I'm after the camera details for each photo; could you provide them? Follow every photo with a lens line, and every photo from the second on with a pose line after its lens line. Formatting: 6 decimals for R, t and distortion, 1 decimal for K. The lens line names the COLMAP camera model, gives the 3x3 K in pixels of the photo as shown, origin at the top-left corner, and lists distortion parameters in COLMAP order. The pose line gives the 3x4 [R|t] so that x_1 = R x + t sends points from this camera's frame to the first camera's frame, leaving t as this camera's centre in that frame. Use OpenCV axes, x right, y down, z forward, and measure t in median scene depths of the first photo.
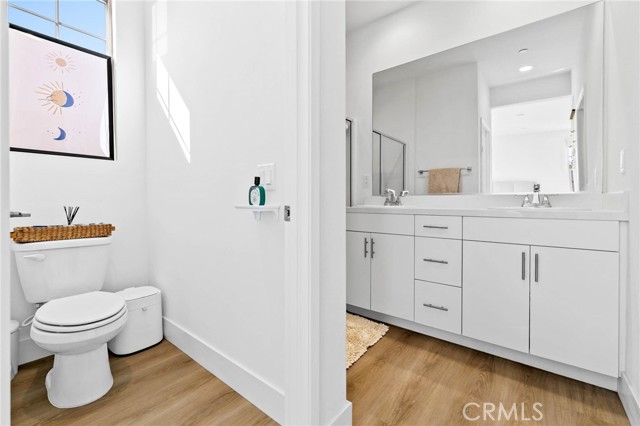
lens RADIAL K [[268.3, 0, 319.9], [0, 268.3, 206.3], [0, 0, 1]] dist [0.000574, 0.000076]
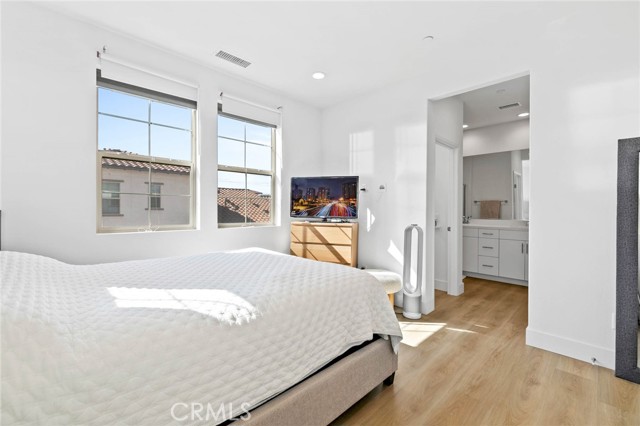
lens RADIAL K [[277.2, 0, 320.0], [0, 277.2, 213.0], [0, 0, 1]] dist [-0.000025, -0.000025]
pose [[0.993591, 0.000579, -0.113037, -0.540929], [-0.001577, 0.999961, -0.008736, -0.060008], [0.113027, 0.008859, 0.993552, -1.136596]]
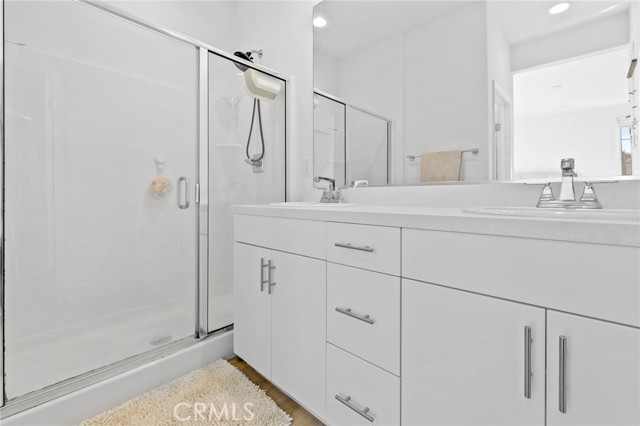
lens RADIAL K [[271.3, 0, 319.9], [0, 271.3, 198.1], [0, 0, 1]] dist [-0.000286, -0.000051]
pose [[0.995963, 0.000430, -0.089768, 0.266624], [-0.001582, 0.999917, -0.012762, -0.005795], [0.089755, 0.012852, 0.995881, 0.312380]]
